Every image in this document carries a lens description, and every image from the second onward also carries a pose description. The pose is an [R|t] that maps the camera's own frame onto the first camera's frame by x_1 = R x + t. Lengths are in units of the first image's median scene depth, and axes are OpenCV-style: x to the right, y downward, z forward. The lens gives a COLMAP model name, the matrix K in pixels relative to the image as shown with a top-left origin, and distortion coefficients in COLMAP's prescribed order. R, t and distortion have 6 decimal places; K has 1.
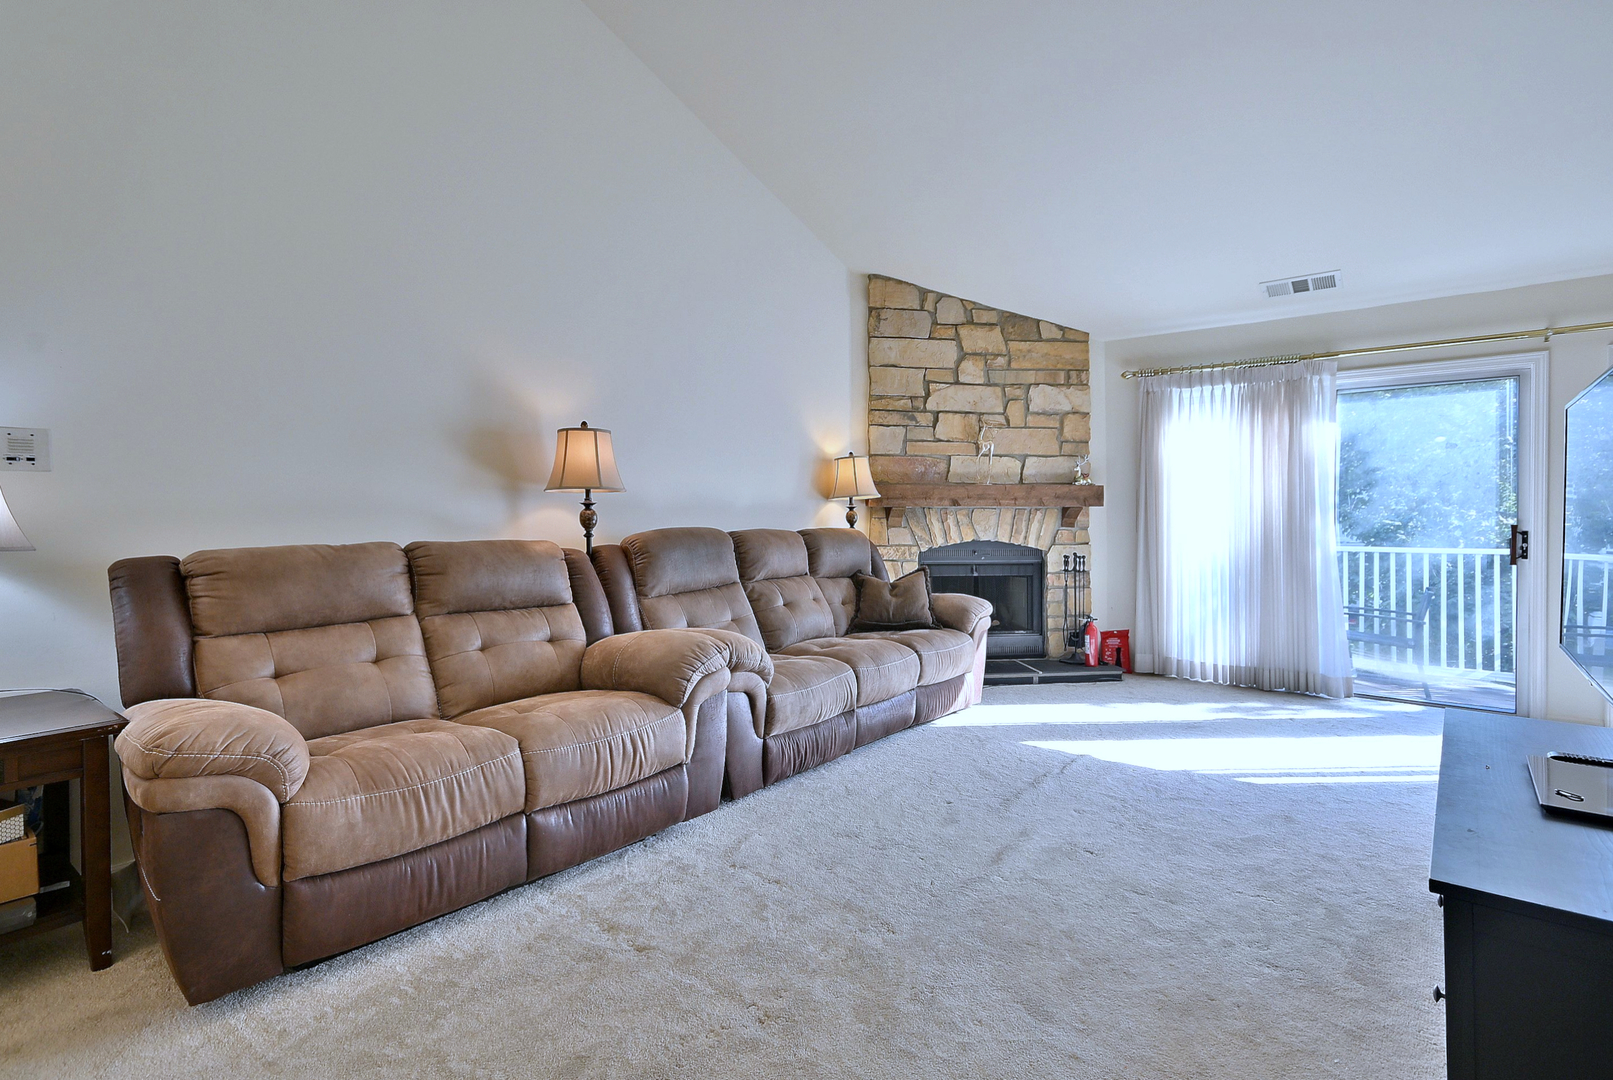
lens RADIAL K [[741.4, 0, 807.5], [0, 741.4, 519.0], [0, 0, 1]] dist [0.007693, -0.004058]
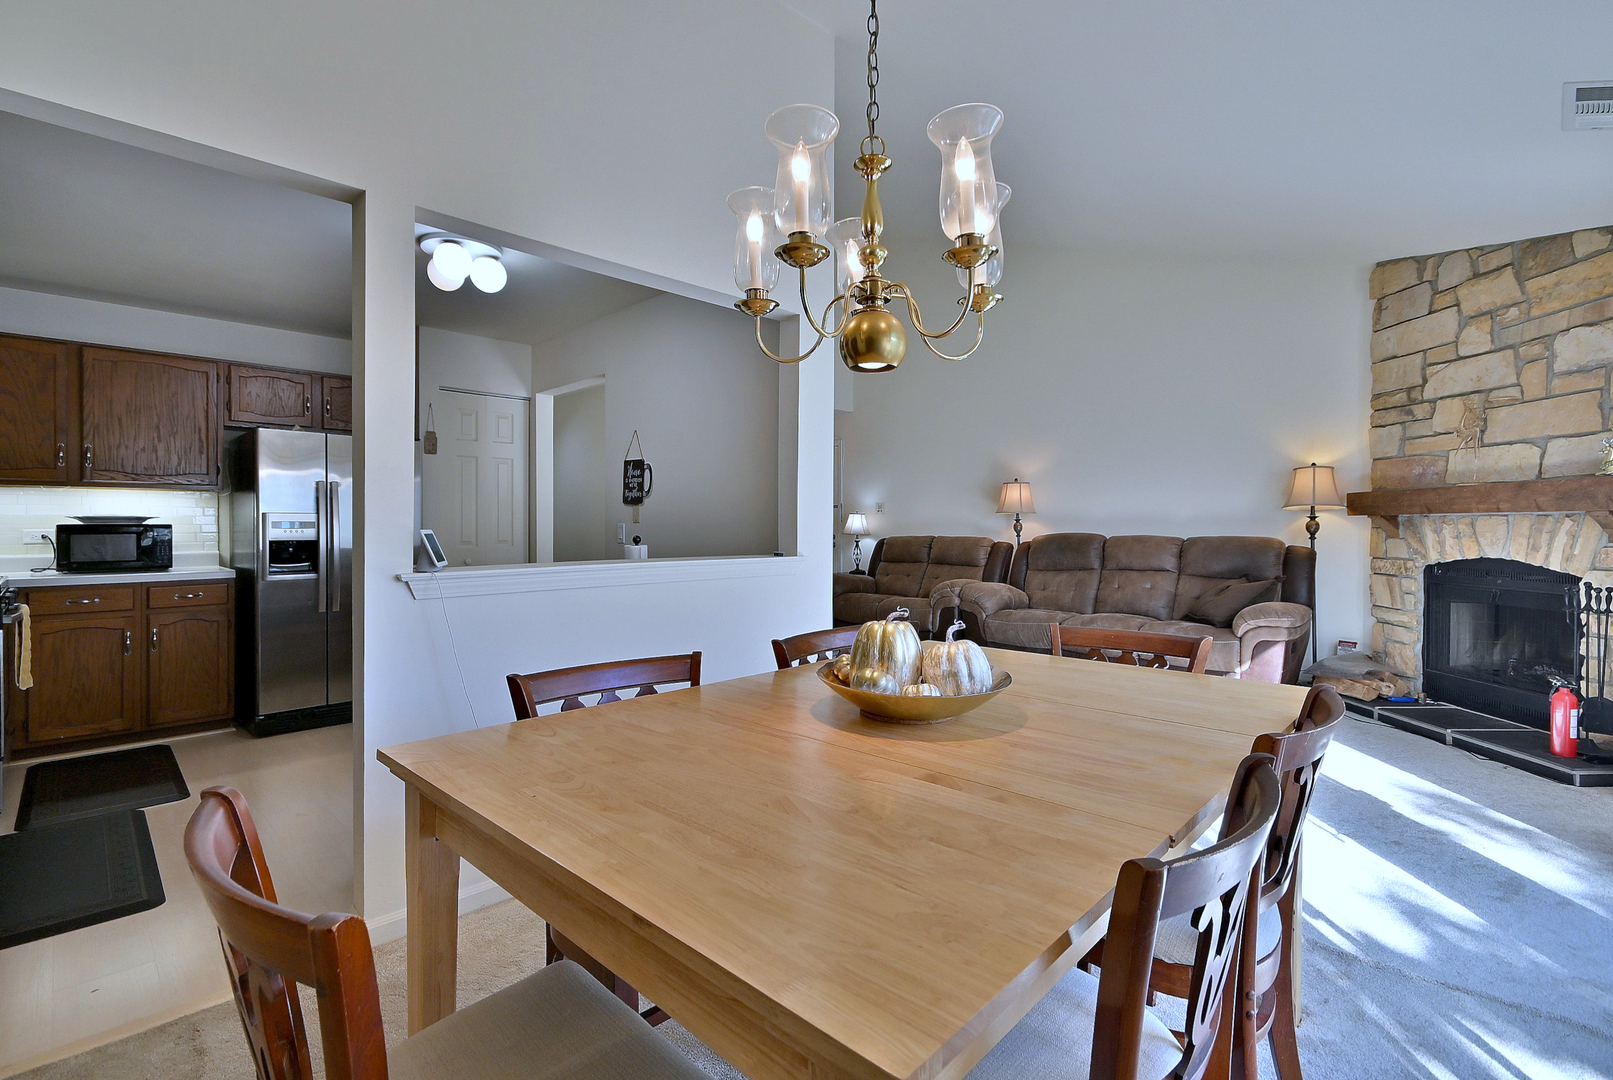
lens RADIAL K [[741.4, 0, 800.0], [0, 741.4, 540.4], [0, 0, 1]] dist [0.007693, -0.004058]
pose [[-0.108782, 0.018313, -0.993897, 1.072737], [-0.003329, 0.999818, 0.018786, -0.000865], [0.994060, 0.005352, -0.108701, 0.386448]]
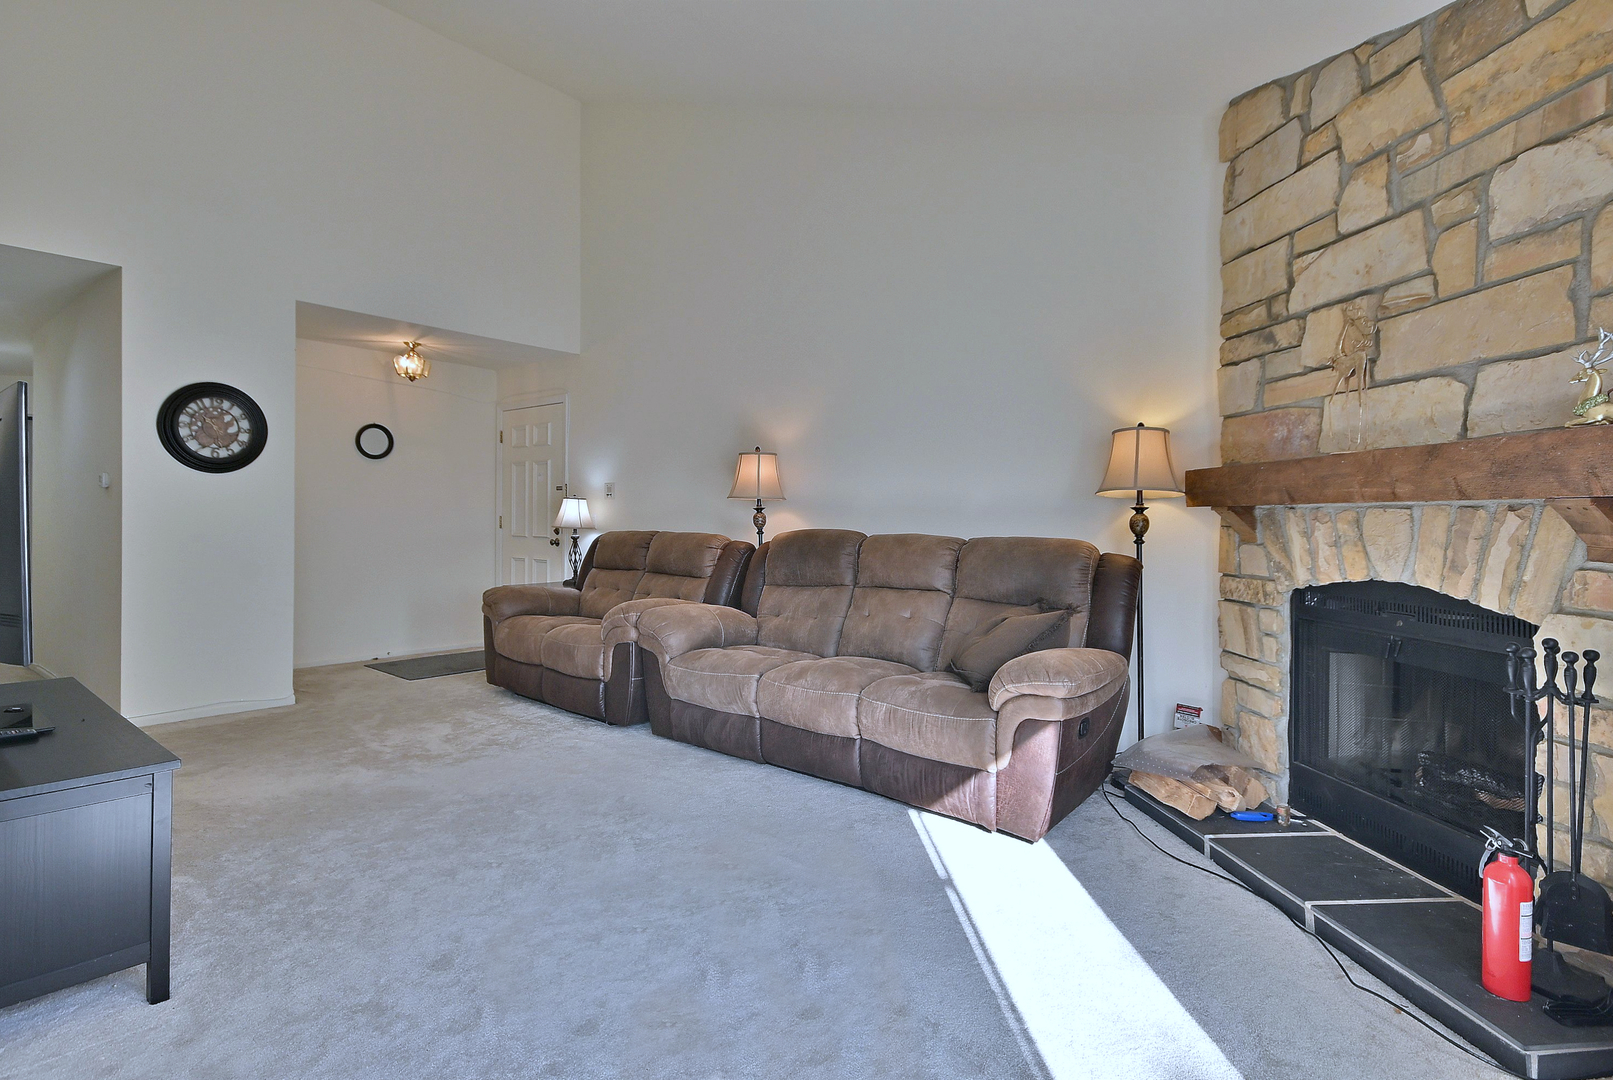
lens RADIAL K [[812.4, 0, 811.0], [0, 812.4, 524.4], [0, 0, 1]] dist [0.012830, -0.000918]
pose [[-0.011351, 0.007145, -0.999910, 0.718195], [-0.013831, 0.999878, 0.007302, -0.003204], [0.999840, 0.013912, -0.011250, 0.677195]]
